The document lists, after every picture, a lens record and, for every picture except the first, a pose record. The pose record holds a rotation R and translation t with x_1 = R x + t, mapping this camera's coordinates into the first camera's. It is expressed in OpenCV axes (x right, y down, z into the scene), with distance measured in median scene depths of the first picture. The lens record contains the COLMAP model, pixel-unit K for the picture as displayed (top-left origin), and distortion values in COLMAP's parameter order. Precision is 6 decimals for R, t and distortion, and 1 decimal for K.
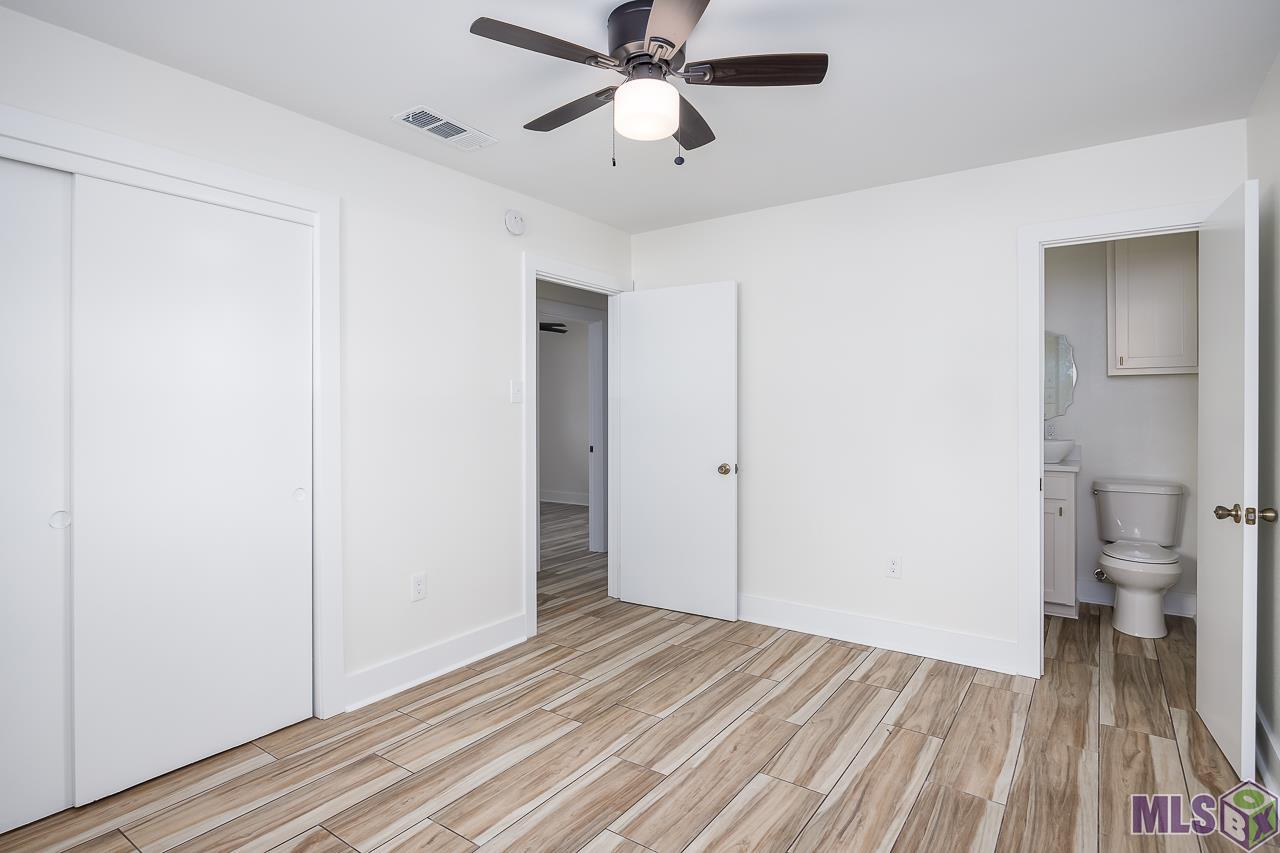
lens RADIAL K [[662.1, 0, 639.7], [0, 662.1, 412.4], [0, 0, 1]] dist [0.000134, -0.000035]
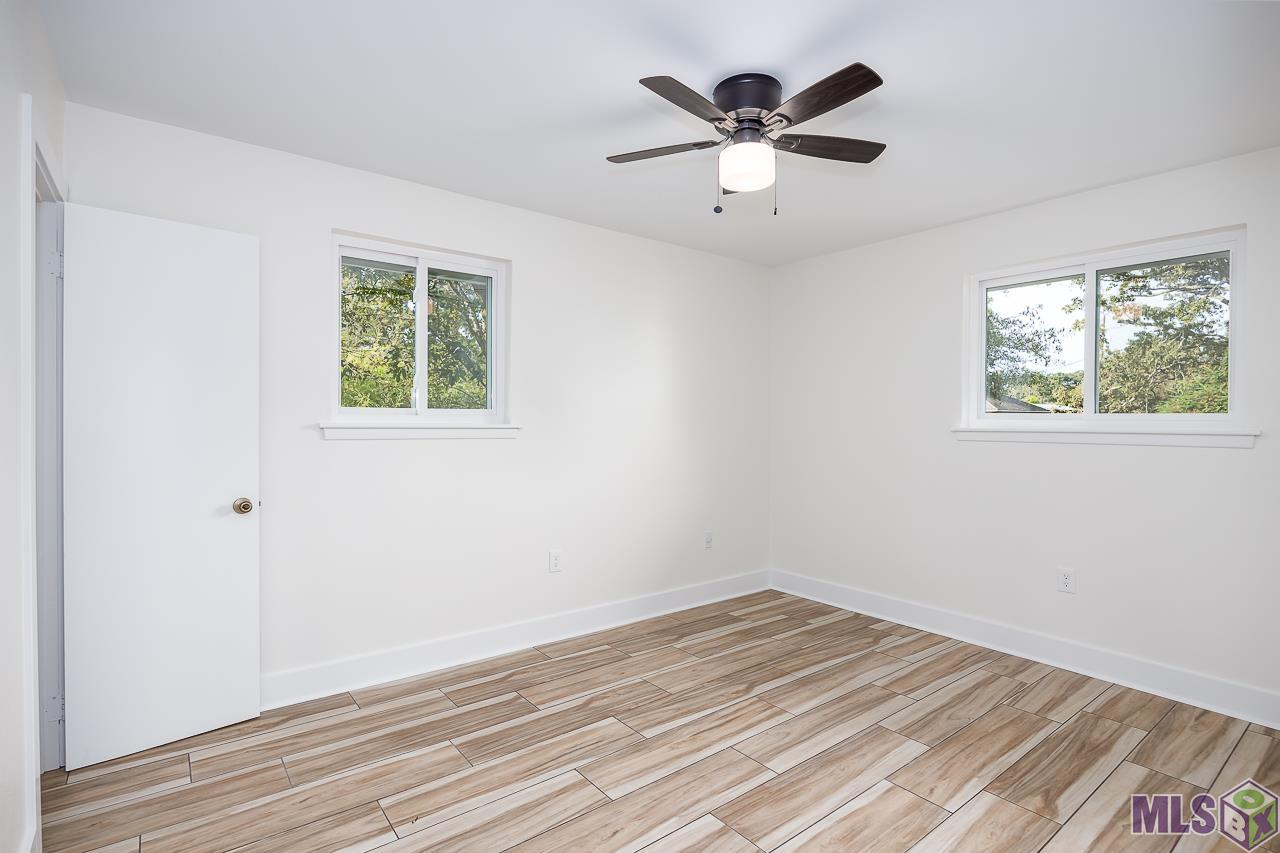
lens RADIAL K [[646.9, 0, 640.0], [0, 646.9, 426.5], [0, 0, 1]] dist [-0.001740, -0.000451]
pose [[-0.958794, -0.006727, 0.284022, -0.122411], [-0.003185, 0.999911, 0.012931, -0.009060], [-0.284084, 0.011493, -0.958731, 1.942533]]
